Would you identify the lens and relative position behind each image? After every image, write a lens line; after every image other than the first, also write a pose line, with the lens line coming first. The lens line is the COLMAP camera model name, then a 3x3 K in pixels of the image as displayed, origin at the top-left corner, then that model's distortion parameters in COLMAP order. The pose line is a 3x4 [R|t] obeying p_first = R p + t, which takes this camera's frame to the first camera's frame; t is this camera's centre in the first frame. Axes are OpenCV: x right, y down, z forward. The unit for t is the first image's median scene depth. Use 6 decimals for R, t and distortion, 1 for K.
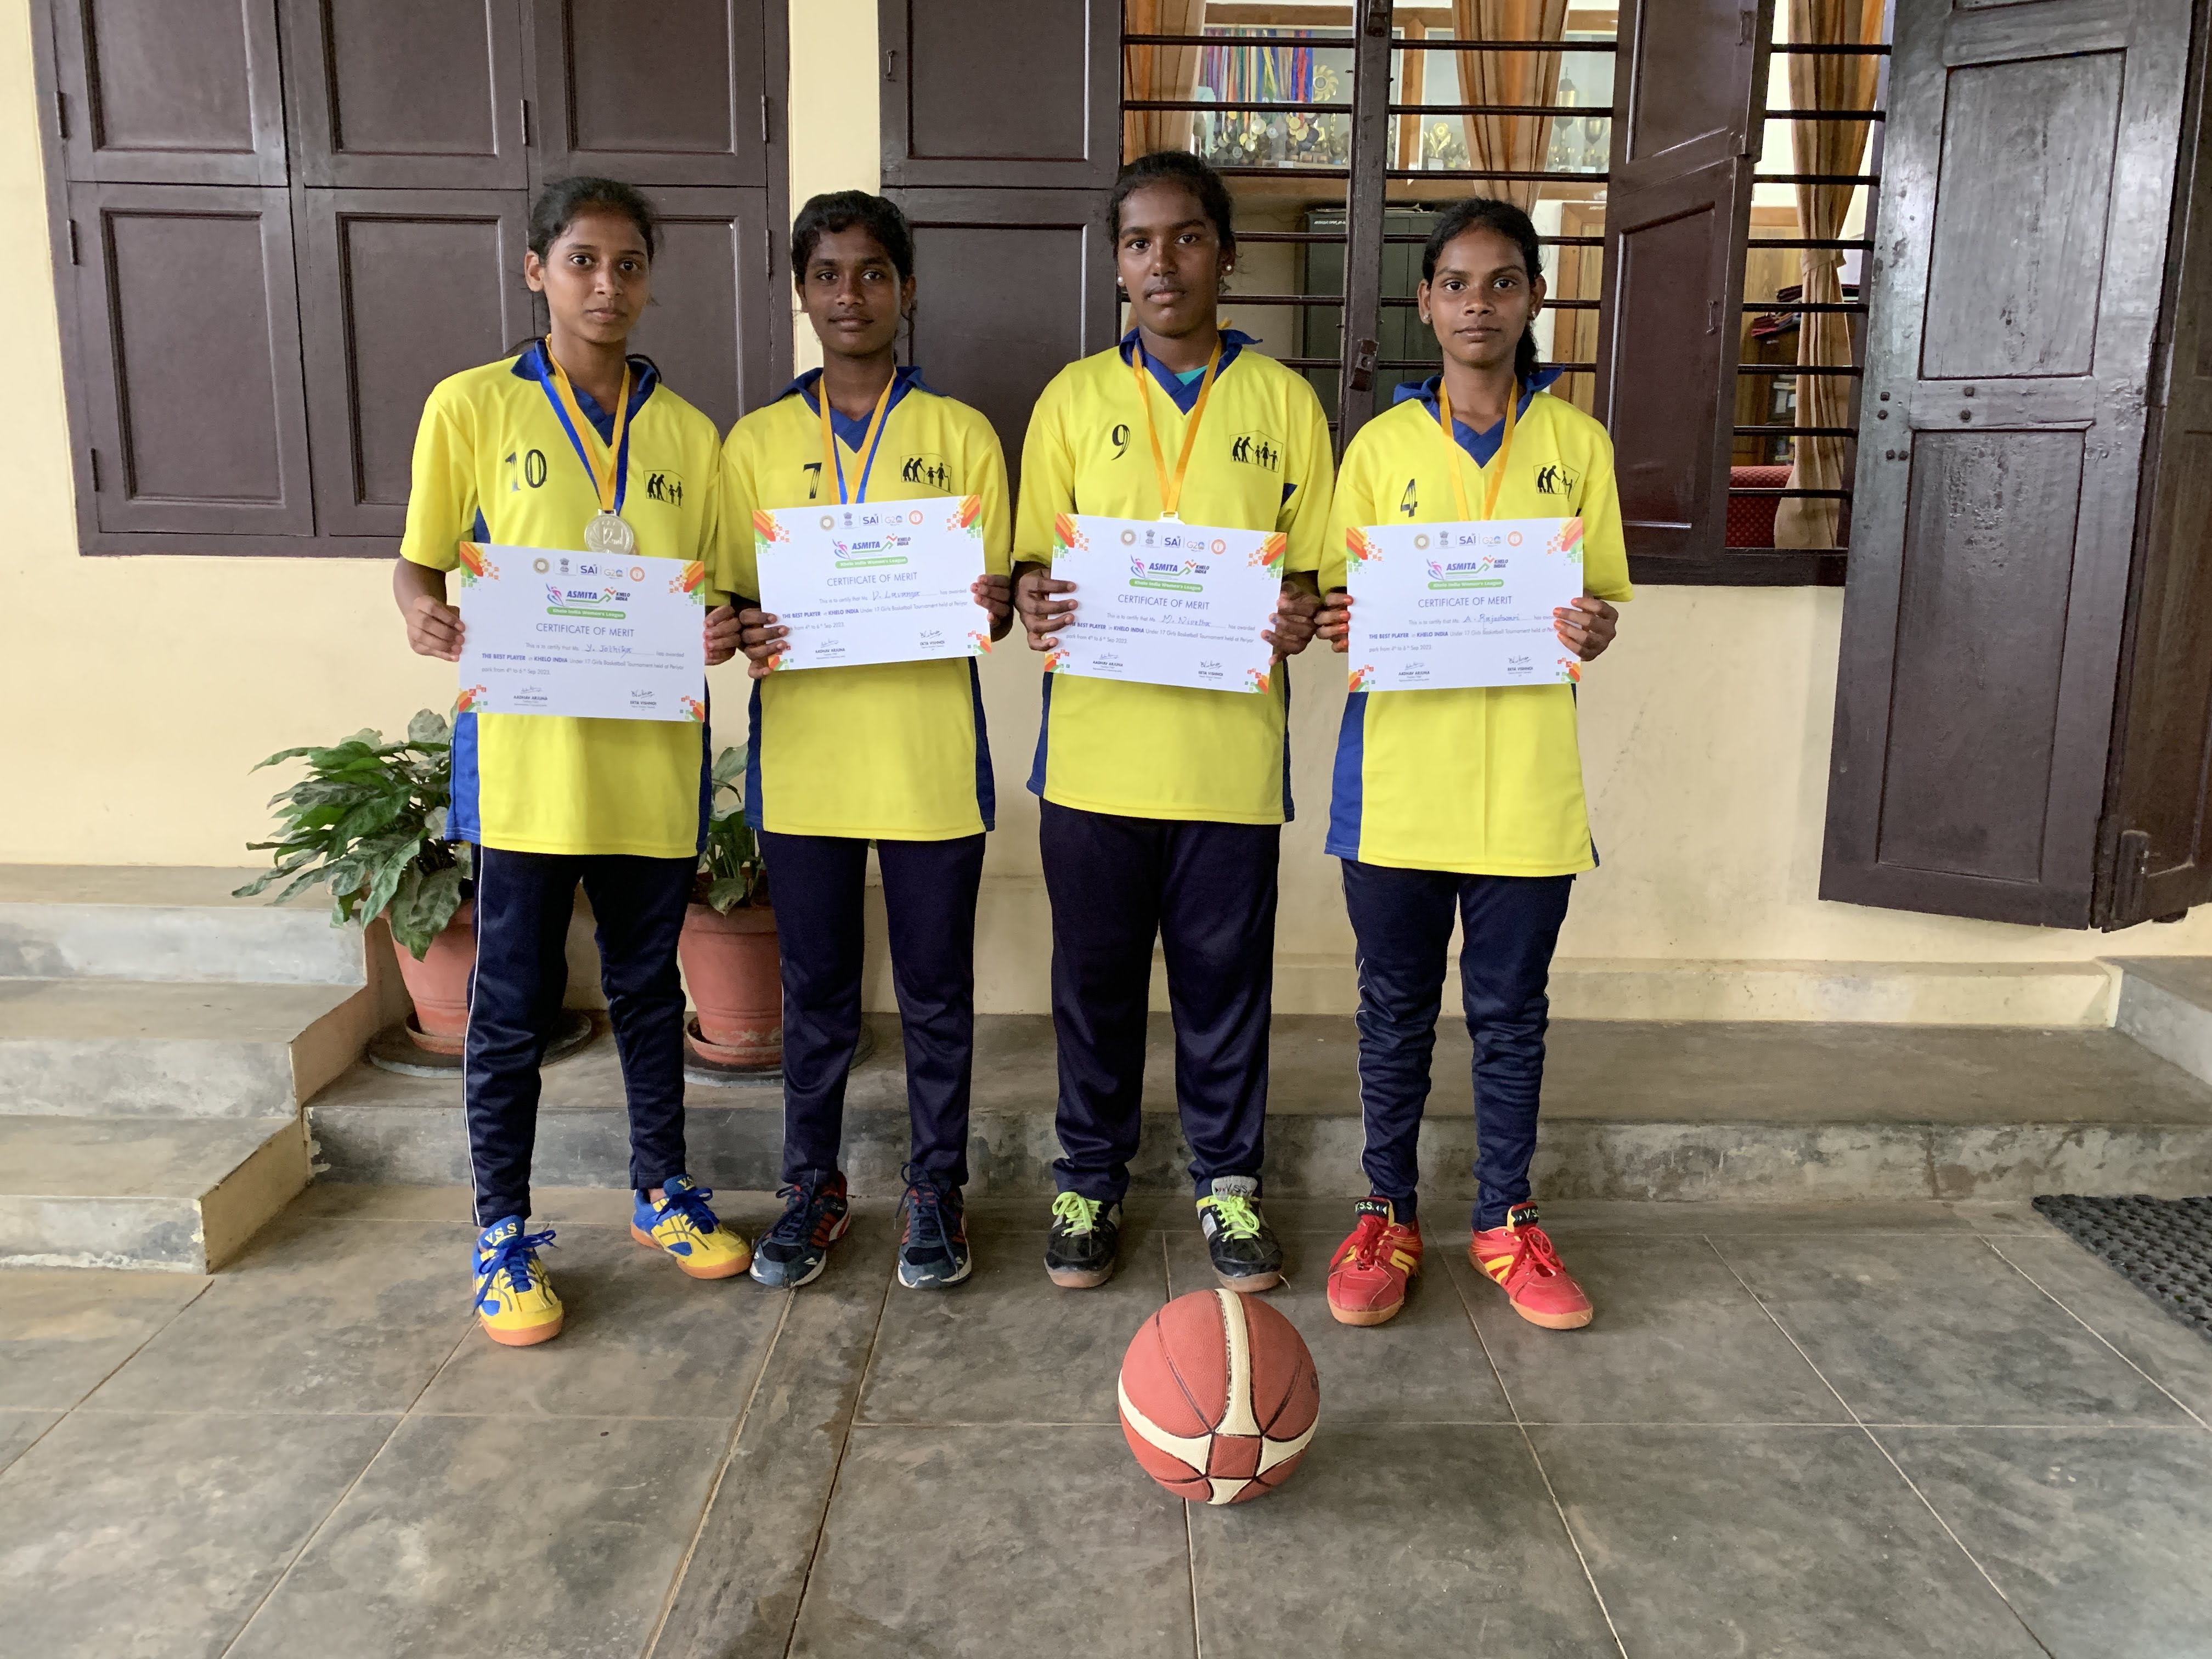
lens RADIAL K [[1695.8, 0, 1116.7], [0, 1695.8, 810.6], [0, 0, 1]] dist [-0.000896, -0.027934]
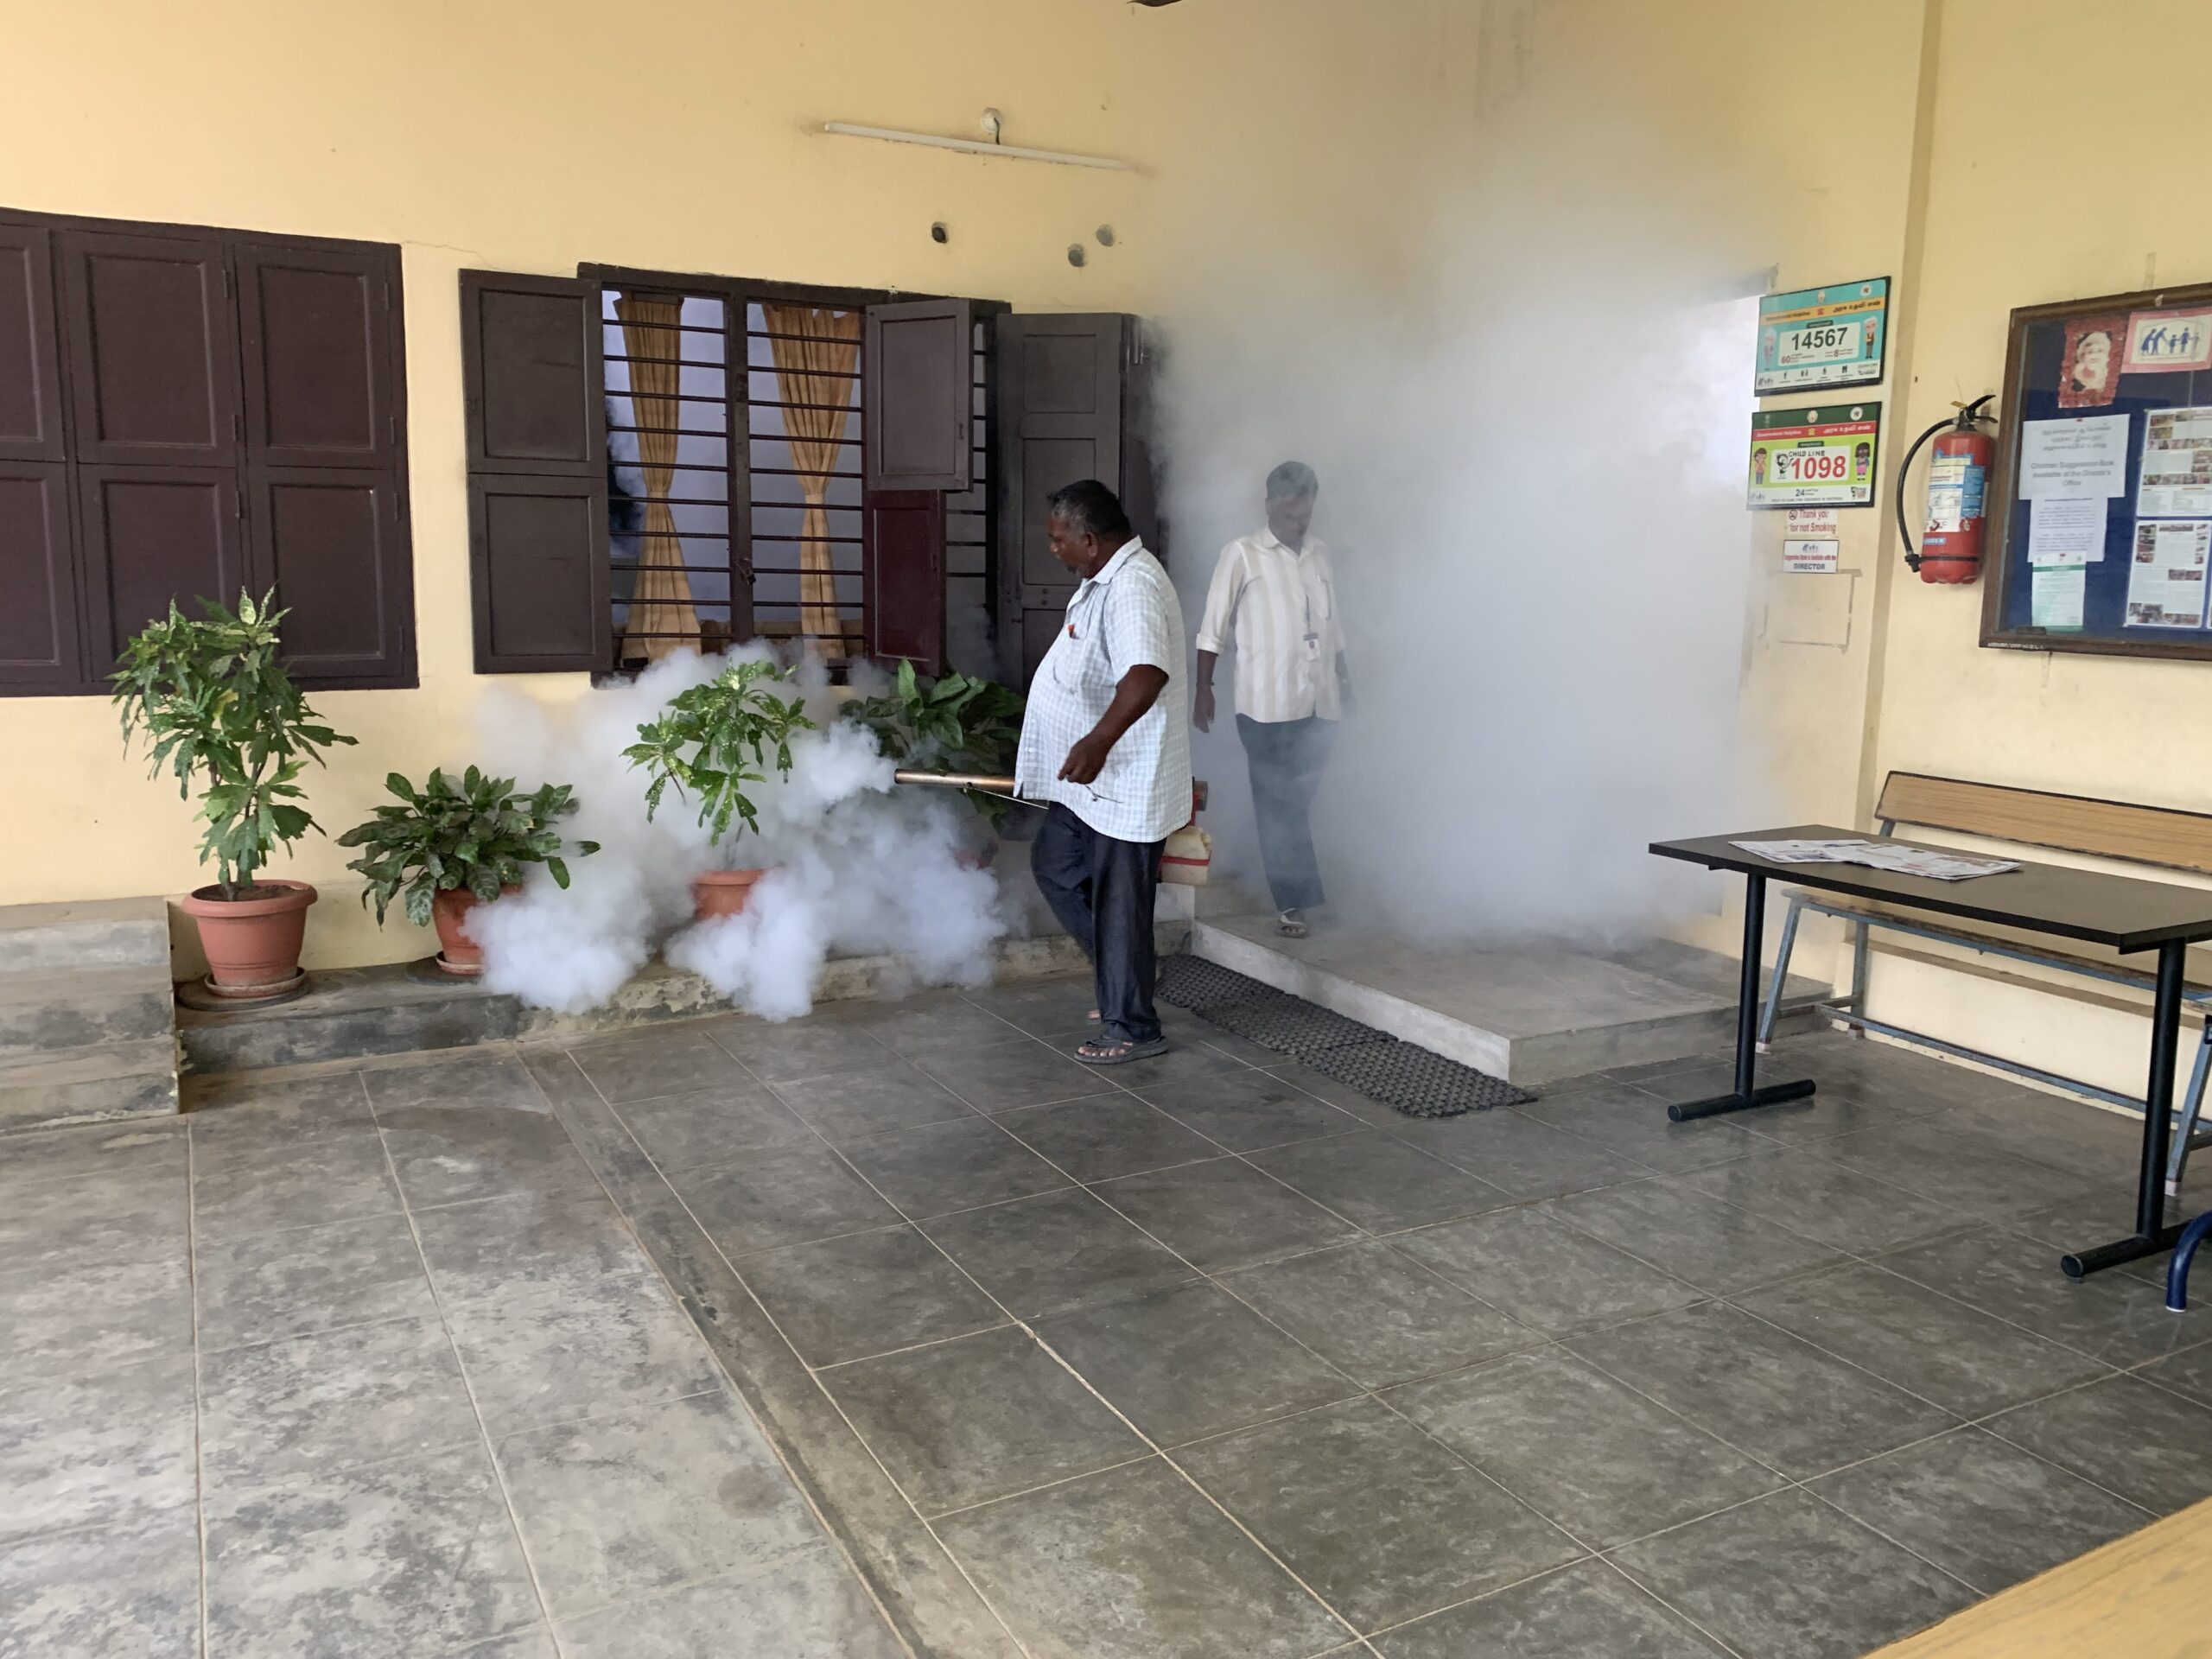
lens RADIAL K [[1695.8, 0, 1114.6], [0, 1695.8, 829.0], [0, 0, 1]] dist [-0.000896, -0.027934]
pose [[0.883474, -0.068939, 0.463381, -0.443216], [0.072298, 0.997327, 0.010535, 0.027446], [-0.462869, 0.024194, 0.886097, -0.962816]]
